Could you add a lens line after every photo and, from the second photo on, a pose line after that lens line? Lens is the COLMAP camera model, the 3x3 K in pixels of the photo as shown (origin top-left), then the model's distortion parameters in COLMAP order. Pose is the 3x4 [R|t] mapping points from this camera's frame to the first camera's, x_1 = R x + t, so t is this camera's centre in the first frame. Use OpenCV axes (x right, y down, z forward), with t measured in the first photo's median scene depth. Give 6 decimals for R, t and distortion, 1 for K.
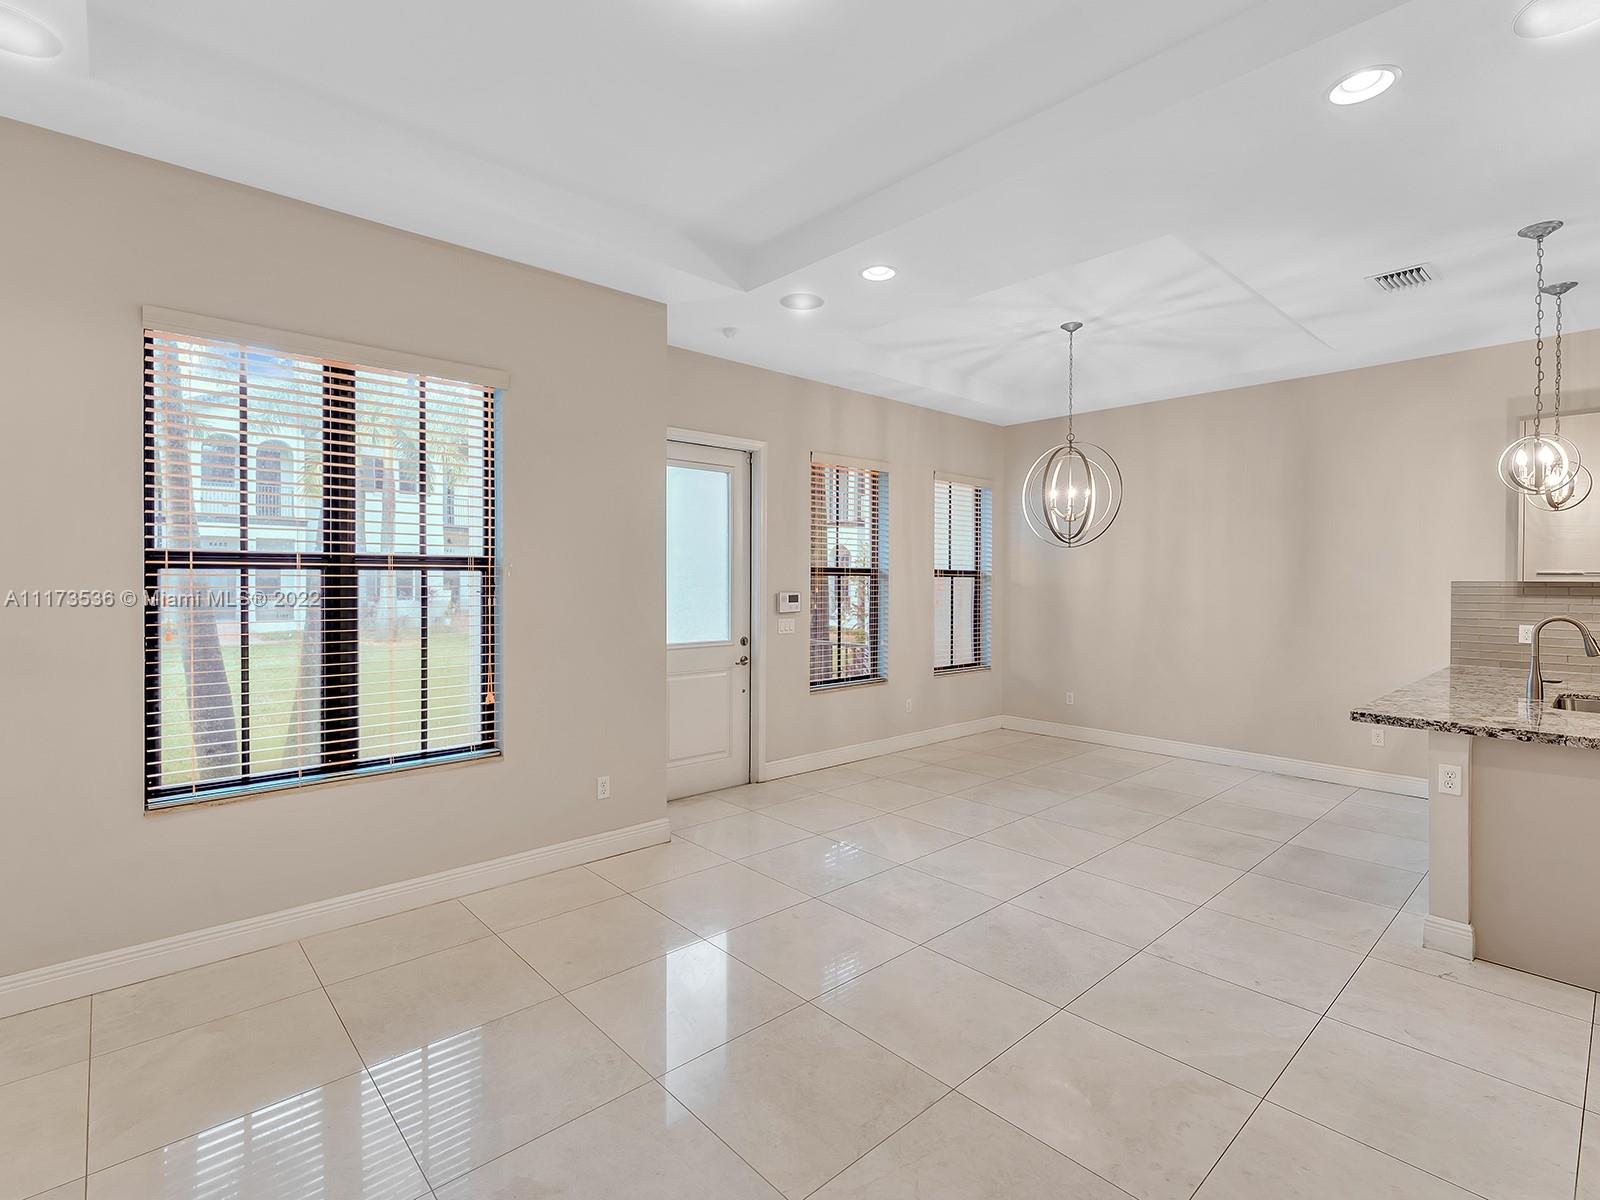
lens RADIAL K [[764.1, 0, 799.2], [0, 764.1, 587.5], [0, 0, 1]] dist [-0.002002, -0.000410]
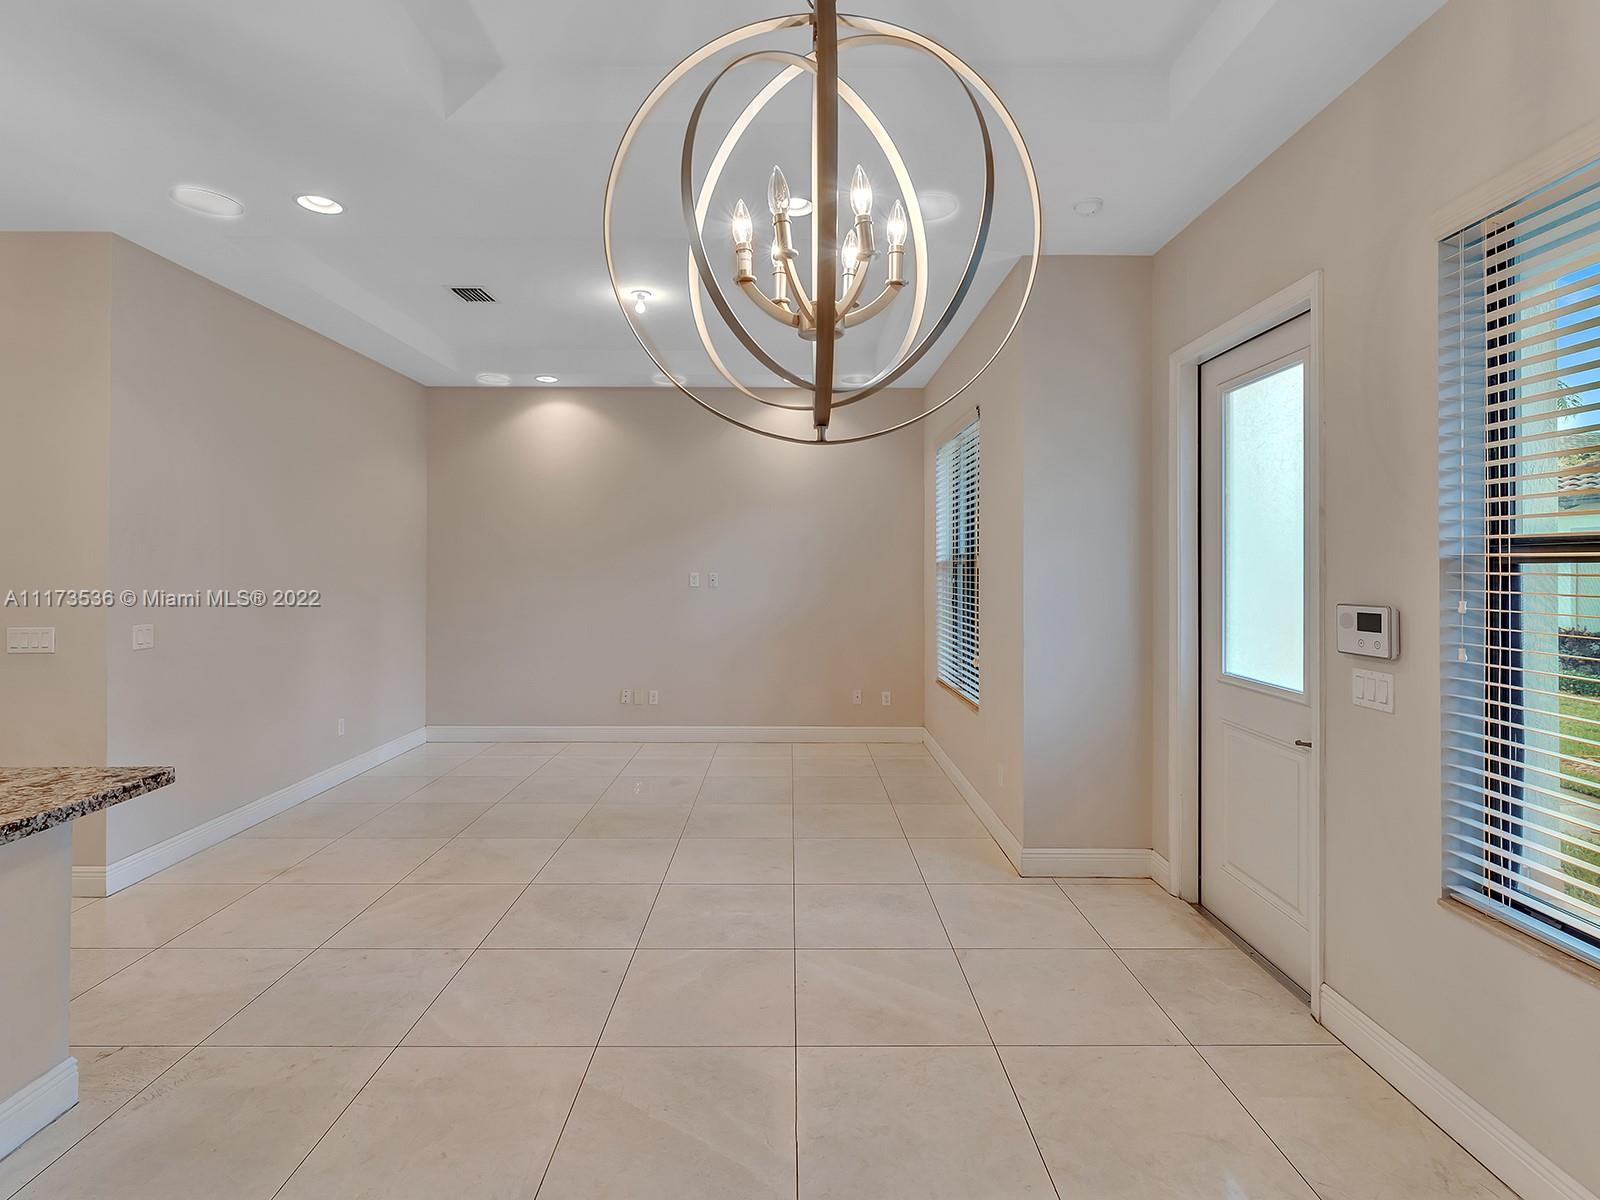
lens RADIAL K [[780.3, 0, 796.3], [0, 780.3, 558.7], [0, 0, 1]] dist [-0.001907, -0.000980]
pose [[-0.666494, -0.011047, -0.745429, 0.709867], [-0.012378, 0.999916, -0.003751, -0.019393], [0.745408, 0.006727, -0.666575, 1.511800]]
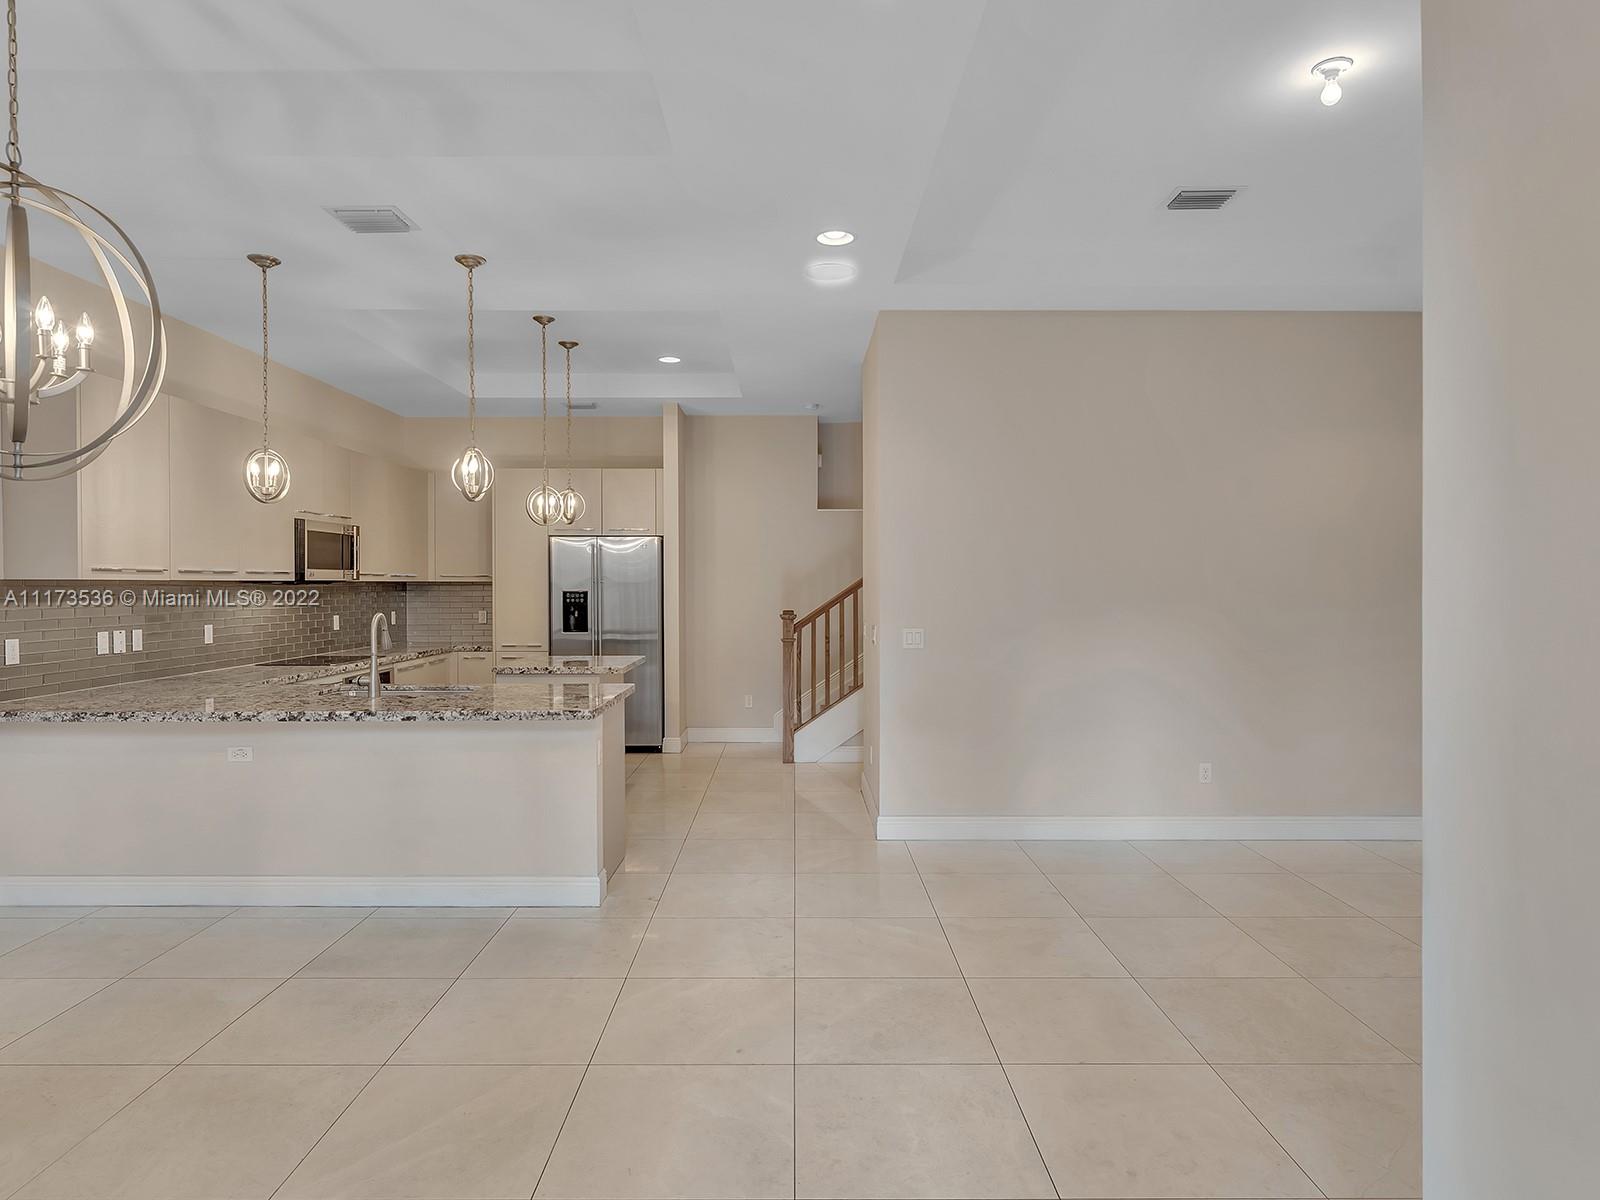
lens RADIAL K [[926.5, 0, 800.0], [0, 926.5, 600.0], [0, 0, 1]] dist [-0.001584, -0.000802]
pose [[-0.743845, -0.015837, 0.668164, -0.233760], [0.003797, 0.999603, 0.027921, -0.012332], [-0.668341, 0.023306, -0.743490, 1.399090]]
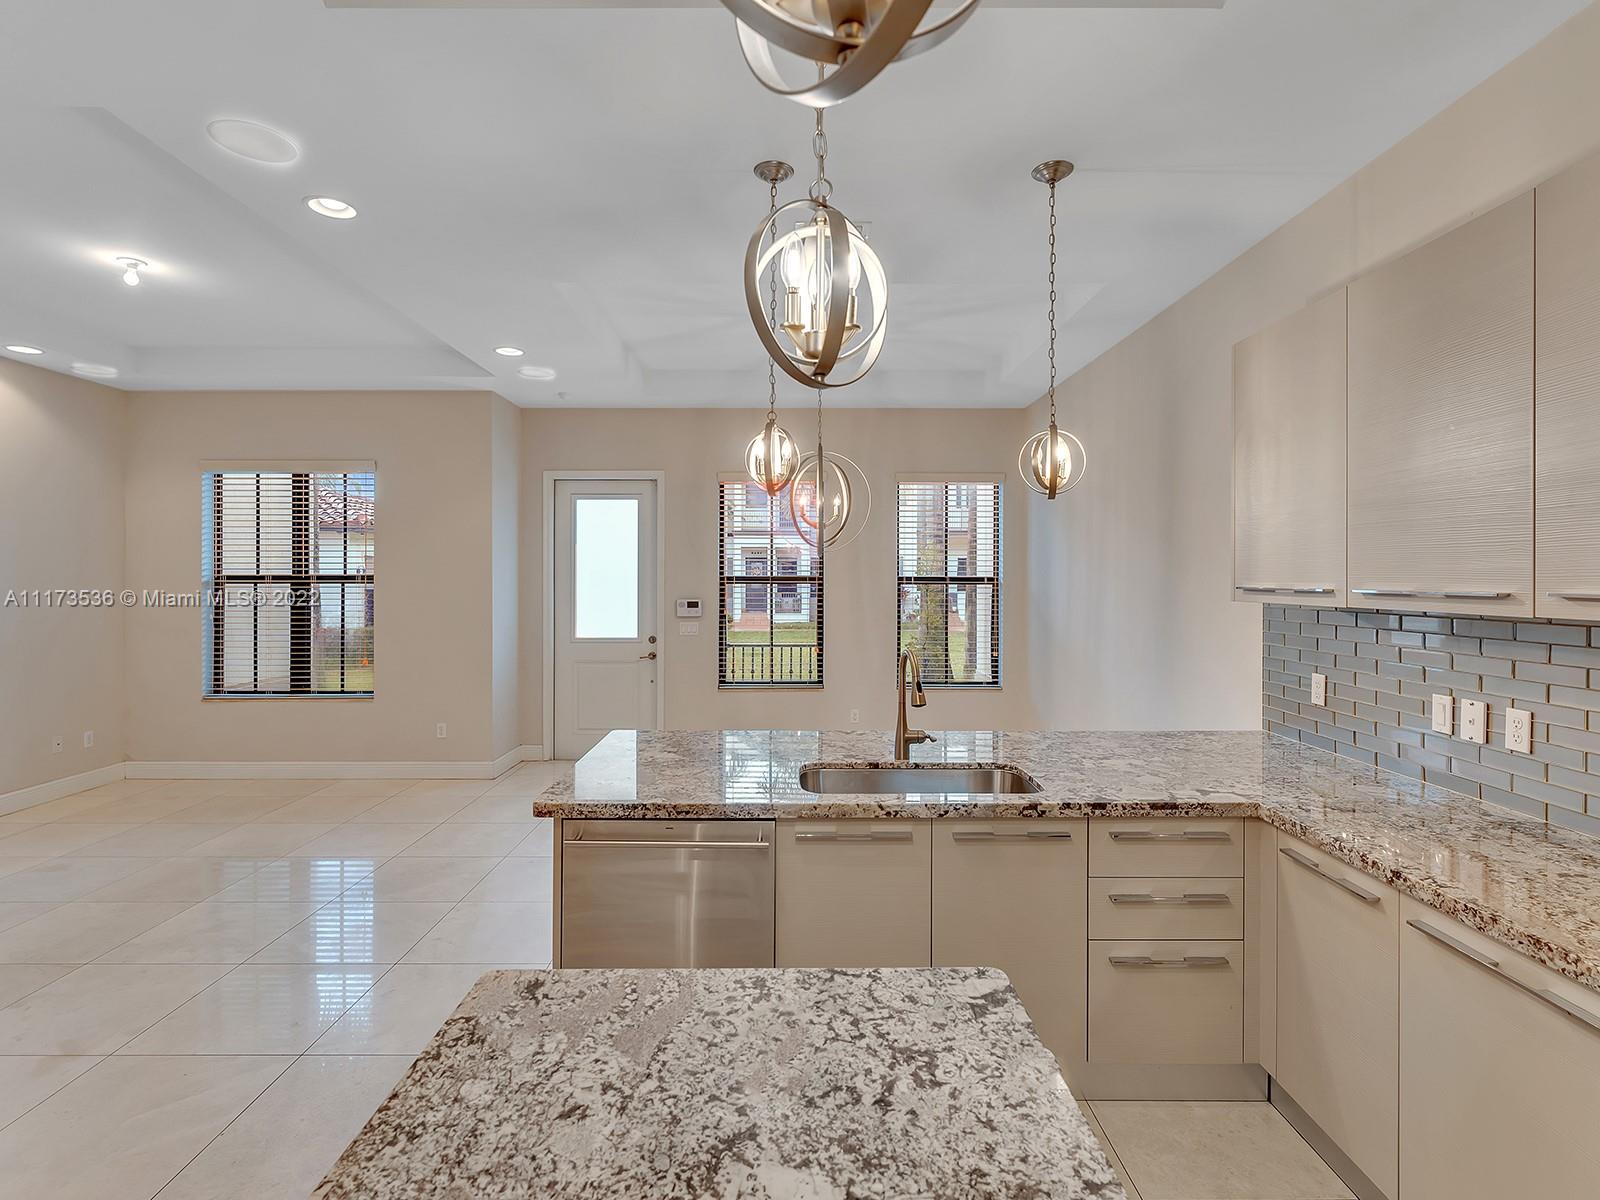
lens RADIAL K [[800.1, 0, 799.8], [0, 800.1, 581.4], [0, 0, 1]] dist [-0.001848, -0.000313]
pose [[0.745170, 0.000272, -0.666875, 1.305409], [-0.005120, 0.999973, -0.005313, -0.020700], [0.666855, 0.007373, 0.745151, 0.314771]]
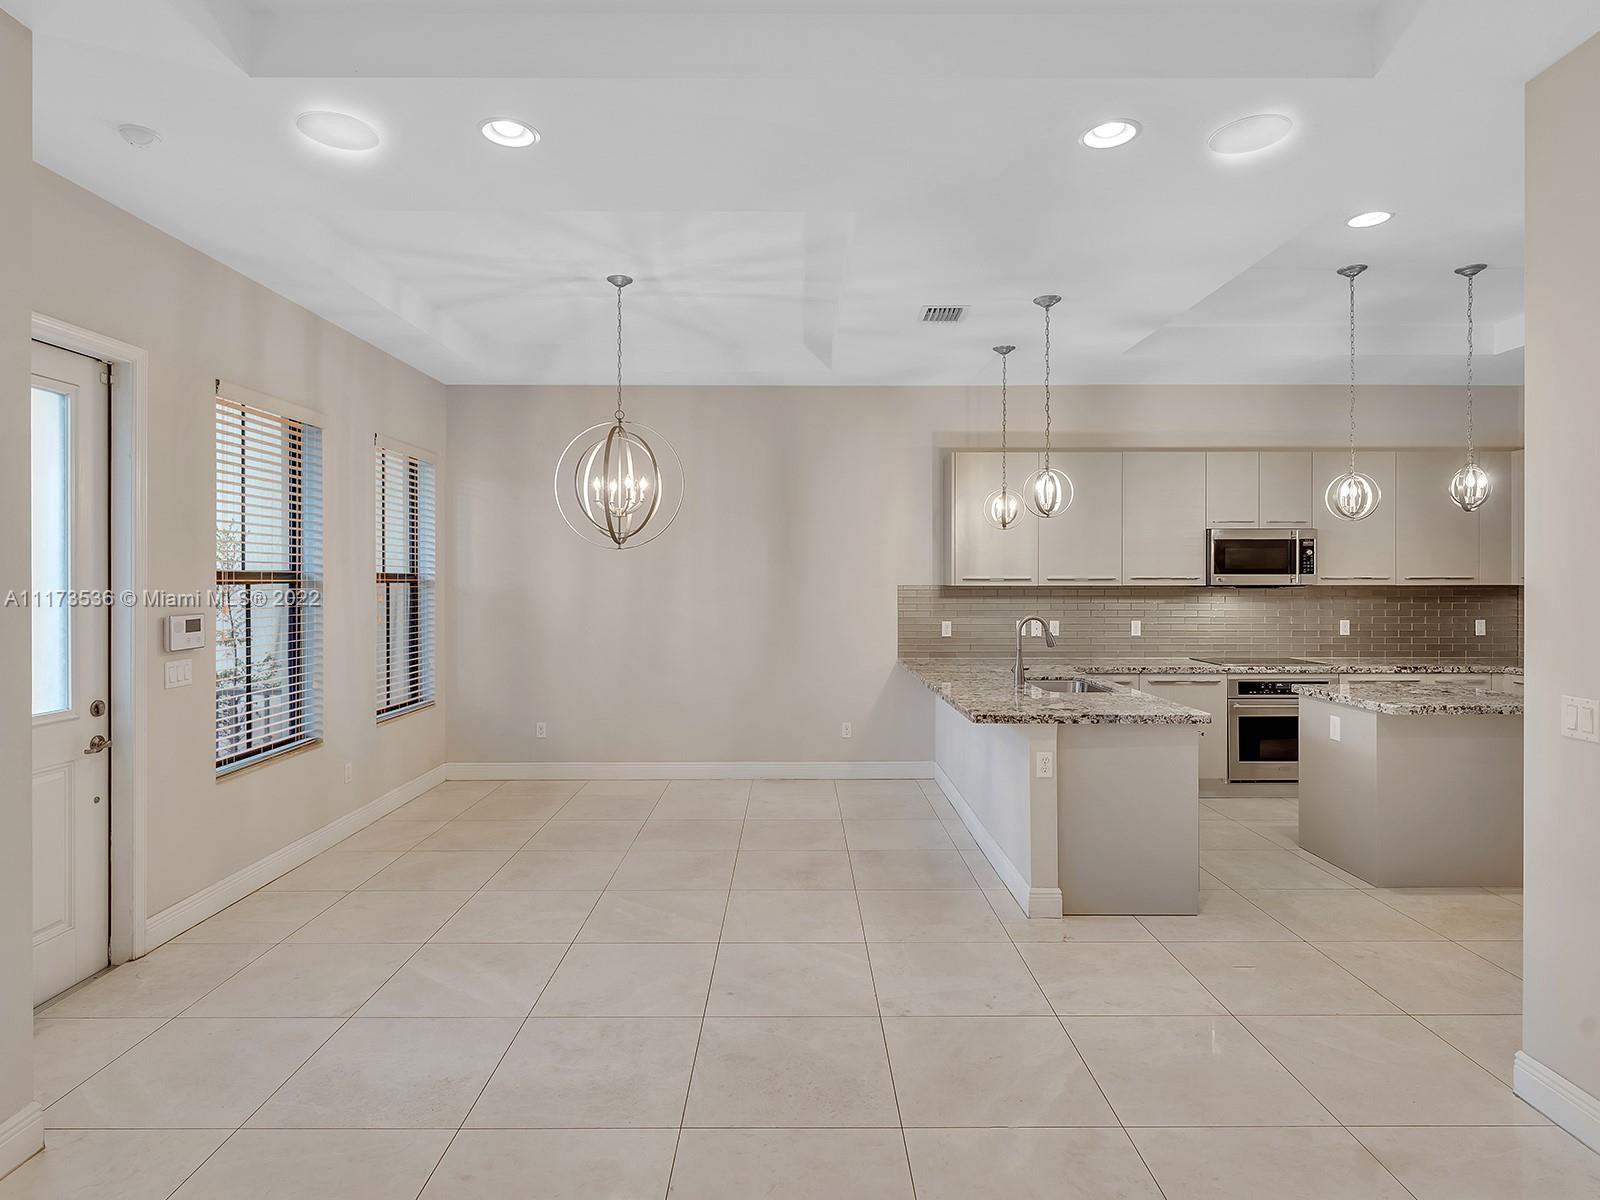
lens RADIAL K [[876.6, 0, 792.5], [0, 876.6, 573.9], [0, 0, 1]] dist [0.002952, -0.001149]
pose [[0.672743, -0.001587, 0.739875, -0.282278], [0.011042, 0.999908, -0.007894, -0.020941], [-0.739794, 0.013480, 0.672699, 0.298726]]
